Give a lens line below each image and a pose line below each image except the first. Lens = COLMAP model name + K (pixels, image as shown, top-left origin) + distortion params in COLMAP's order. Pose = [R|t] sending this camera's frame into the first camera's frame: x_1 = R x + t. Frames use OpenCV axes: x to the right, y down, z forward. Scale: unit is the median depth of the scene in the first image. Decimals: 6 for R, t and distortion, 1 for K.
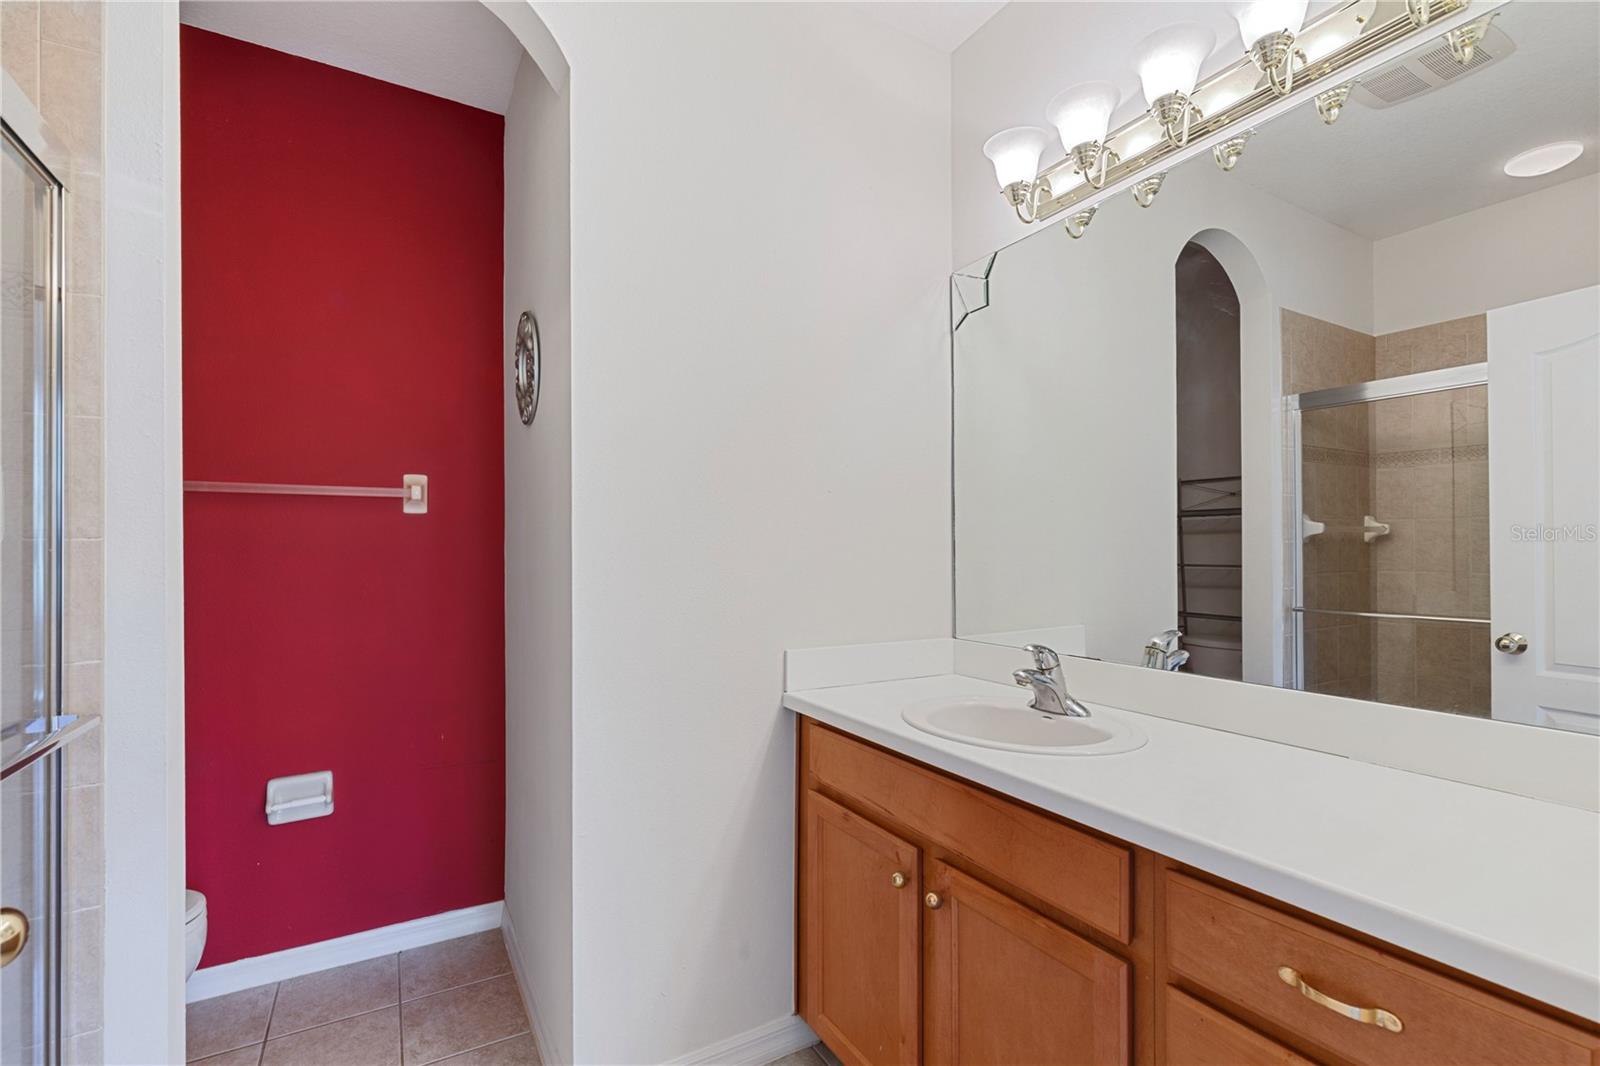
lens RADIAL K [[725.8, 0, 797.4], [0, 725.8, 542.6], [0, 0, 1]] dist [0.001459, 0.000069]
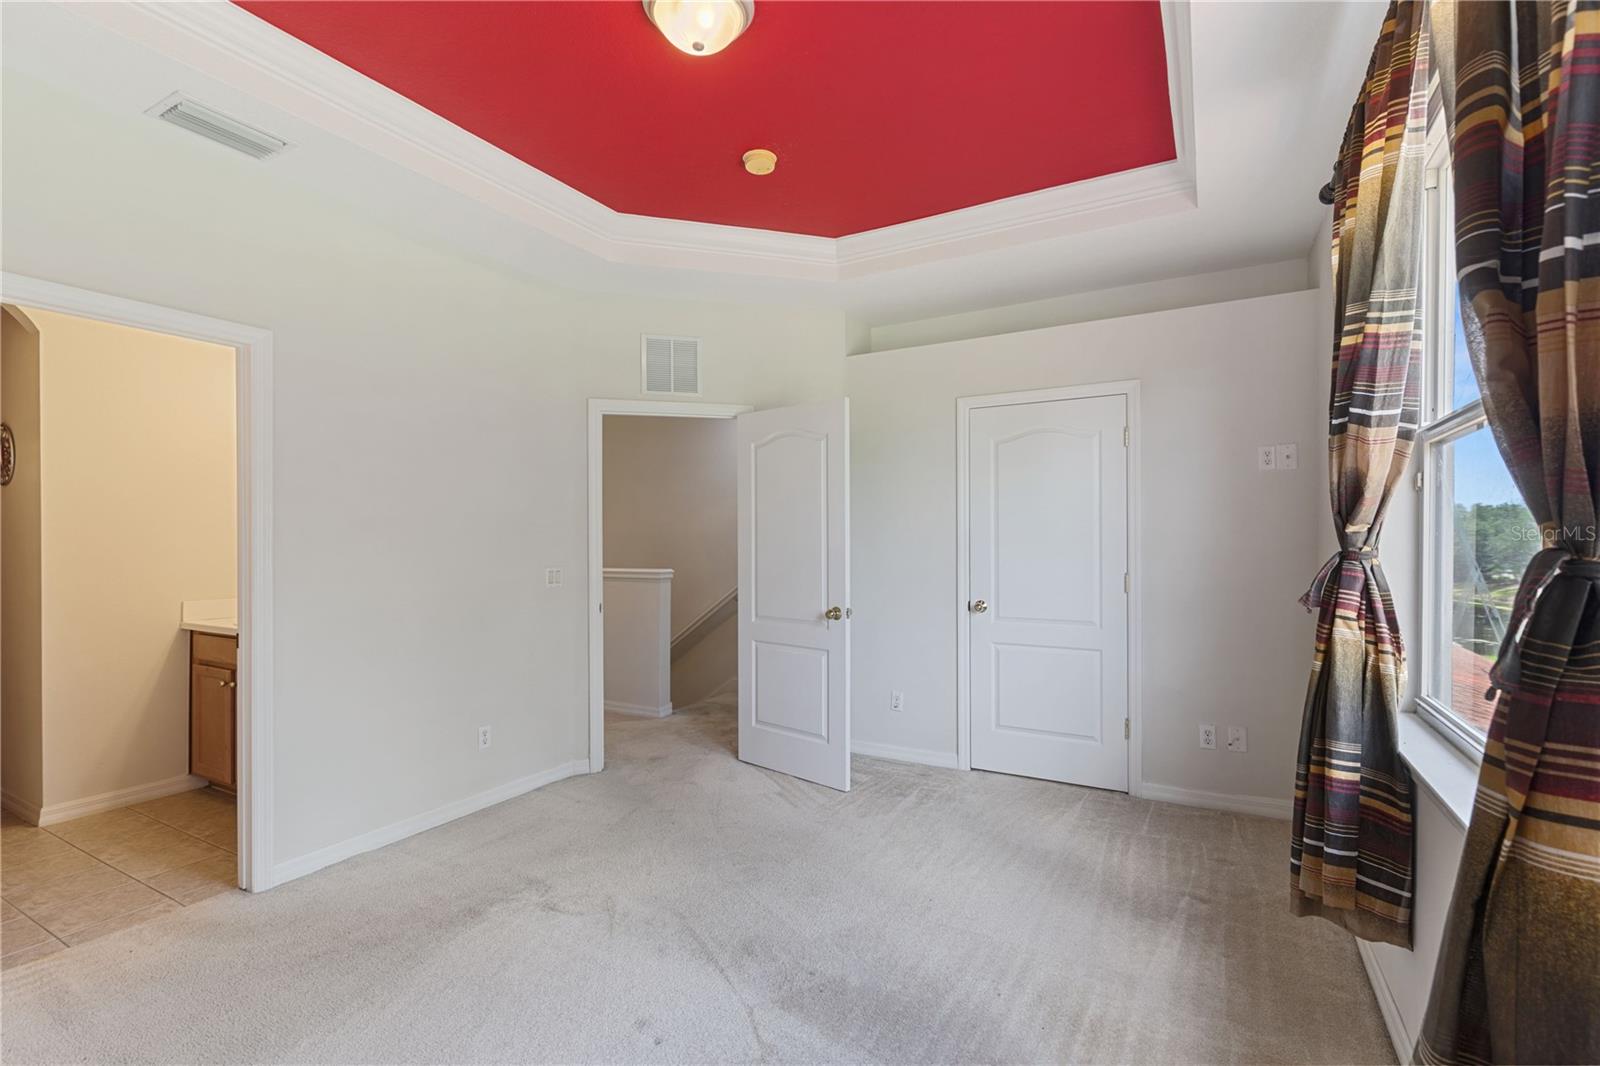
lens RADIAL K [[725.8, 0, 803.2], [0, 725.8, 534.3], [0, 0, 1]] dist [0.001459, 0.000069]
pose [[0.862737, -0.000185, 0.505652, 0.478158], [-0.004761, 0.999953, 0.008489, -0.068280], [-0.505630, -0.009731, 0.862696, -1.740844]]
